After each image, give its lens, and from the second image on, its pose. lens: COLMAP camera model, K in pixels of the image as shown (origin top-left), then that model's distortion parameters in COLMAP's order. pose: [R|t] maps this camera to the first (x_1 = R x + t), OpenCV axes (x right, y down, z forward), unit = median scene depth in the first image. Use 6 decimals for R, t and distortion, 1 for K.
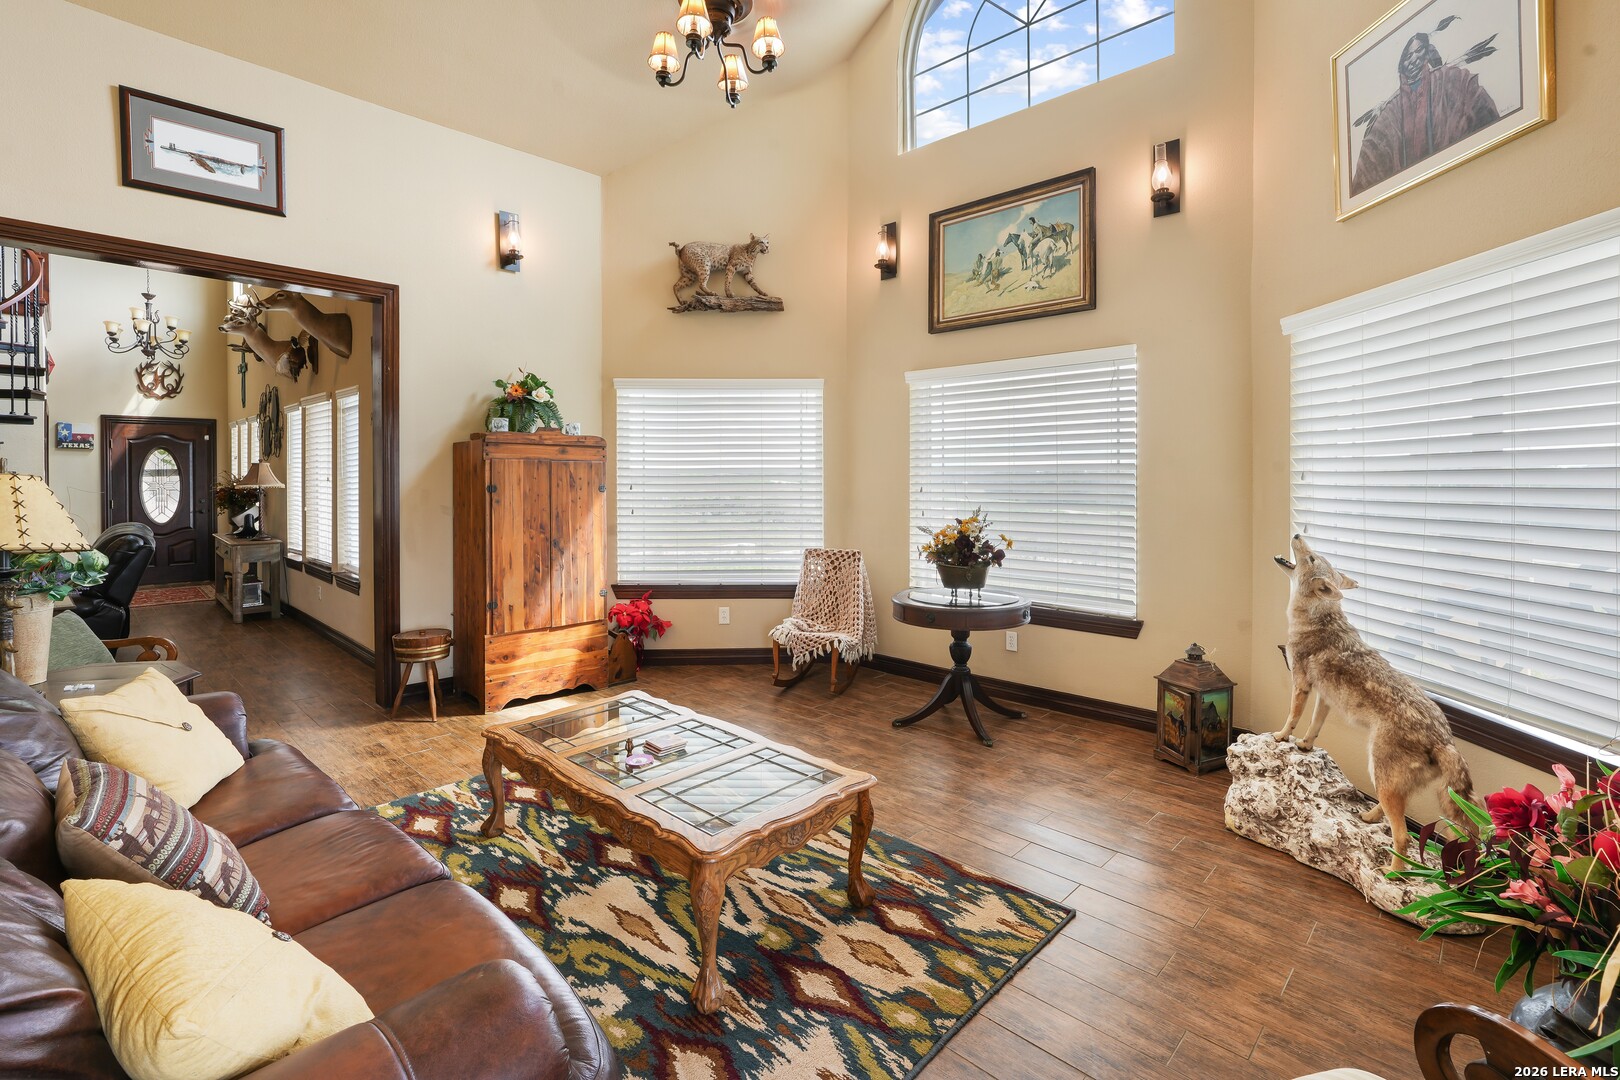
lens RADIAL K [[739.8, 0, 811.3], [0, 739.8, 475.1], [0, 0, 1]] dist [-0.002463, 0.000460]
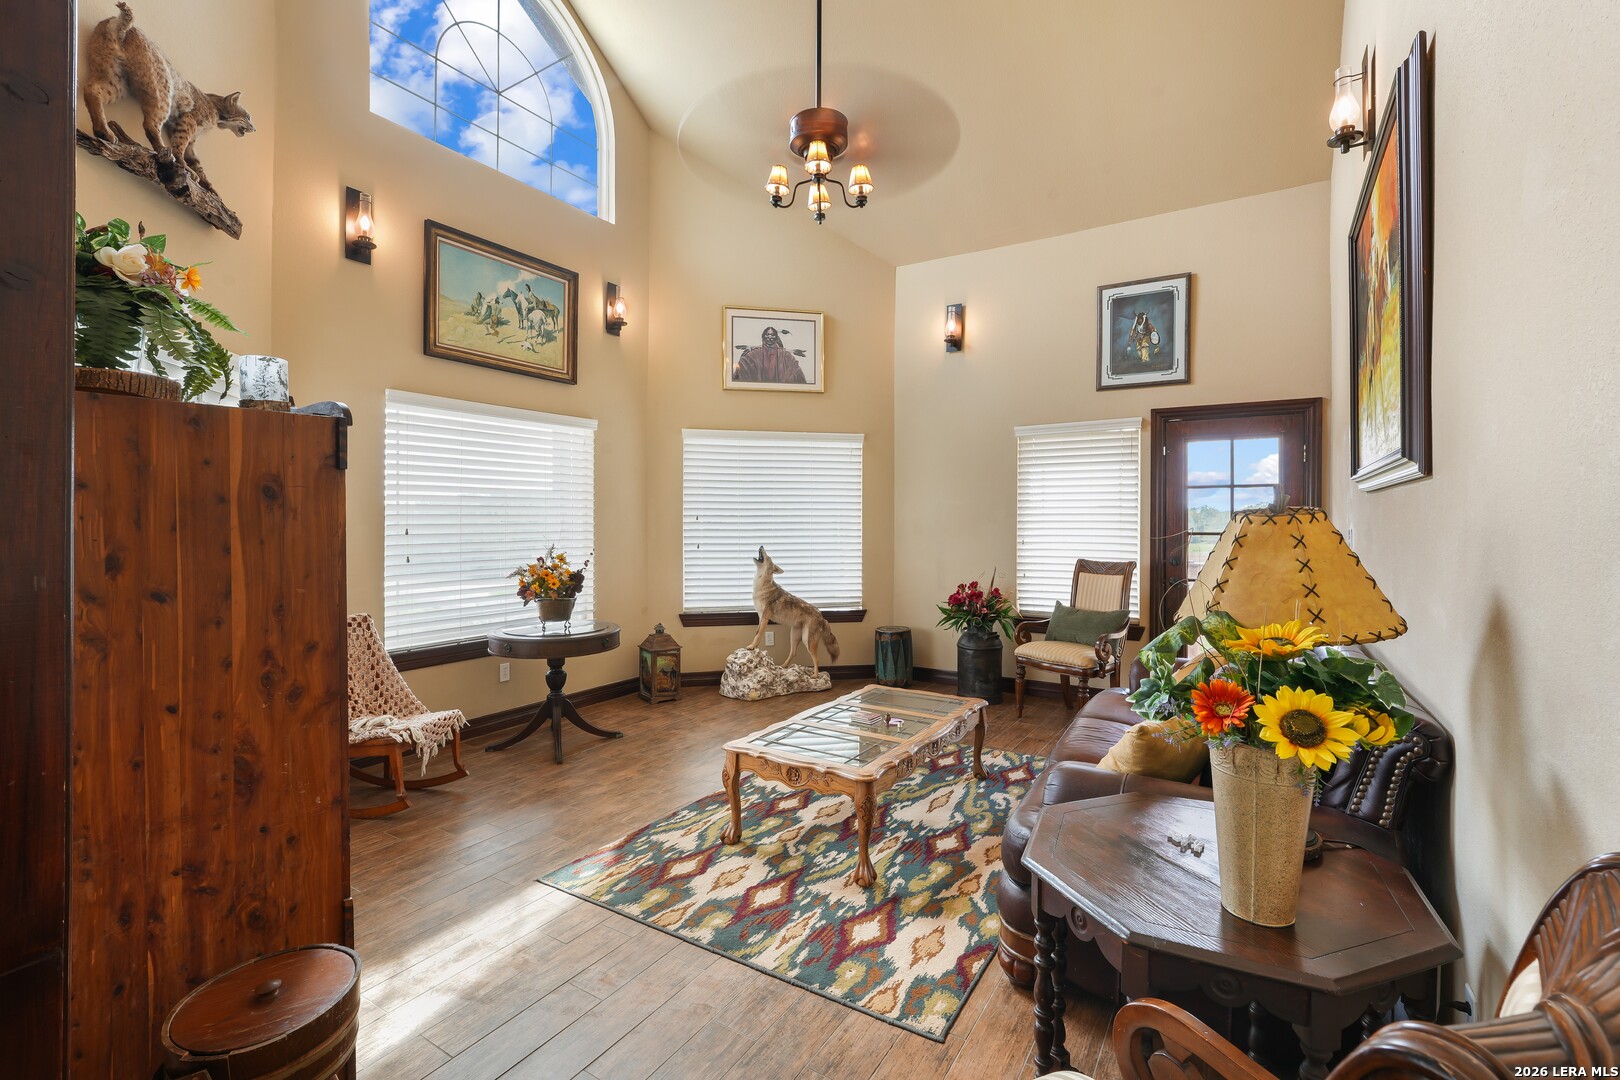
lens RADIAL K [[706.6, 0, 810.0], [0, 706.6, 540.0], [0, 0, 1]] dist [-0.056074, 0.000096]
pose [[-0.201205, -0.025635, 0.979214, -0.932512], [-0.006453, 0.999671, 0.024844, 0.008340], [-0.979528, -0.001320, -0.201304, 0.899318]]
